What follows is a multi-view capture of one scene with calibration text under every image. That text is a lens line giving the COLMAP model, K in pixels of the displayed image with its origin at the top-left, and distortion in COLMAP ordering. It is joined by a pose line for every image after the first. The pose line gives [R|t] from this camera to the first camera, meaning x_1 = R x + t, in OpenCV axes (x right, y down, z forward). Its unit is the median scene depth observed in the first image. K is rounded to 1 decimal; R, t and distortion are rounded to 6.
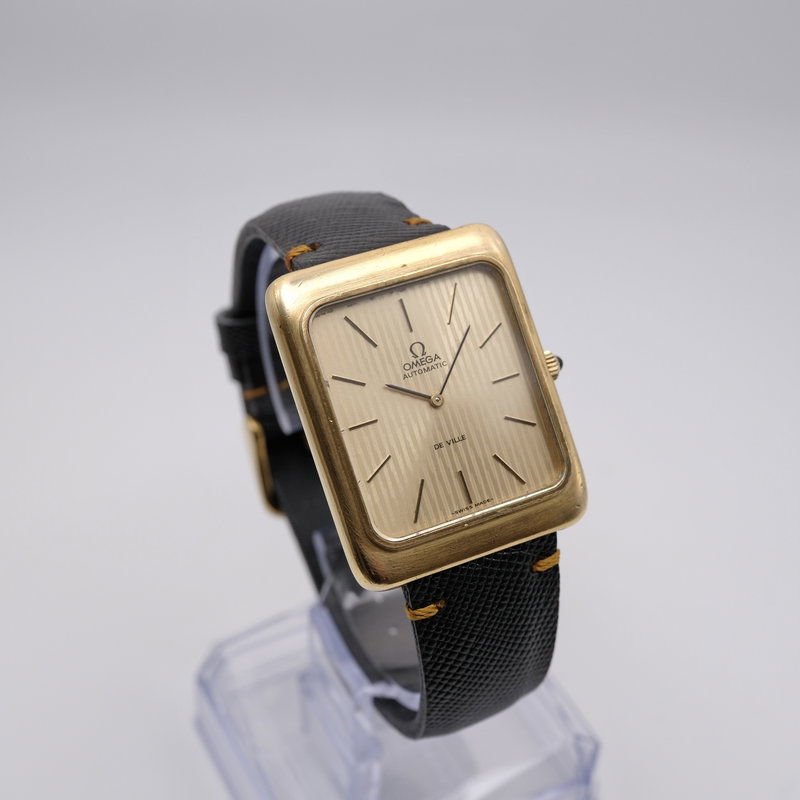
lens RADIAL K [[1552.1, 0, 400.0], [0, 1552.1, 400.0], [0, 0, 1]] dist [-0.006520, -0.001675]
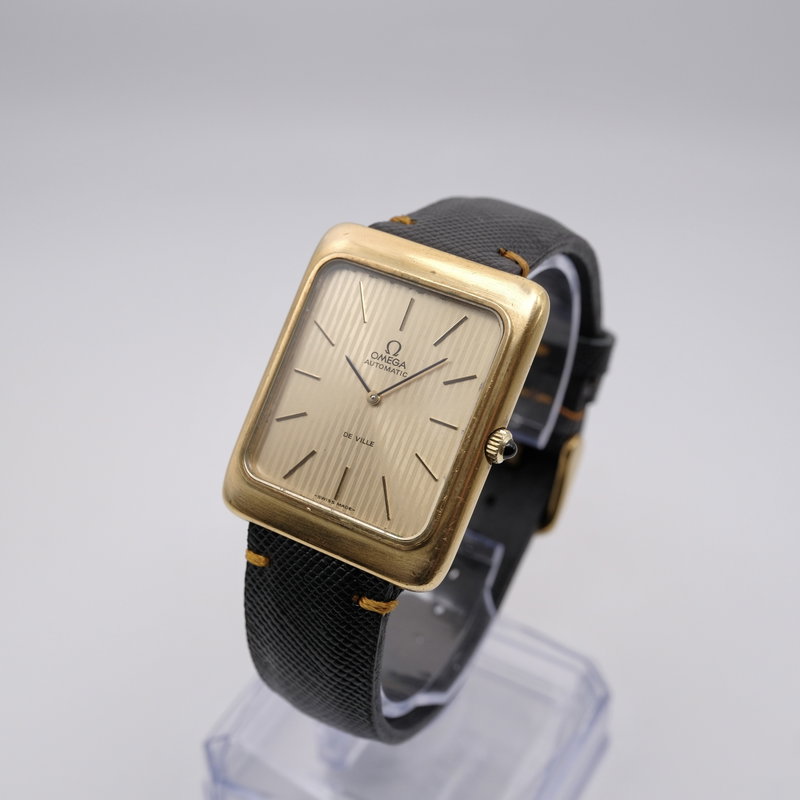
lens RADIAL K [[1552.1, 0, 400.0], [0, 1552.1, 400.0], [0, 0, 1]] dist [-0.006520, -0.001675]
pose [[0.541438, 0.516047, -0.663732, 0.695249], [-0.536942, 0.819733, 0.199328, -0.206577], [0.646945, 0.248462, 0.720922, 0.288182]]
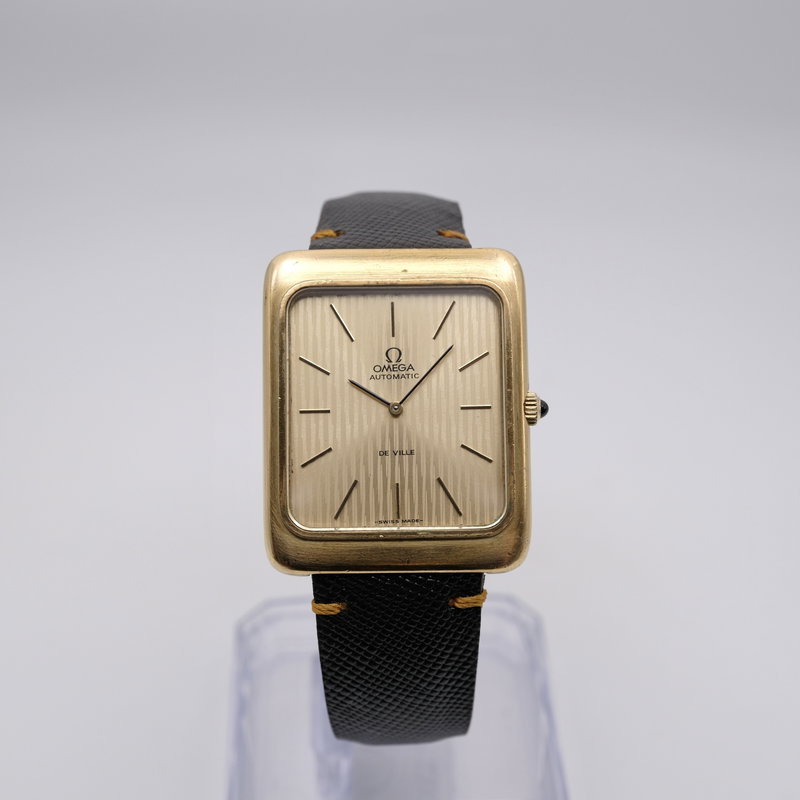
lens RADIAL K [[1552.1, 0, 400.0], [0, 1552.1, 400.0], [0, 0, 1]] dist [-0.006520, -0.001675]
pose [[0.909231, 0.263499, -0.322286, 0.344143], [-0.268450, 0.962831, 0.029855, -0.035513], [0.318174, 0.059372, 0.946172, 0.058097]]
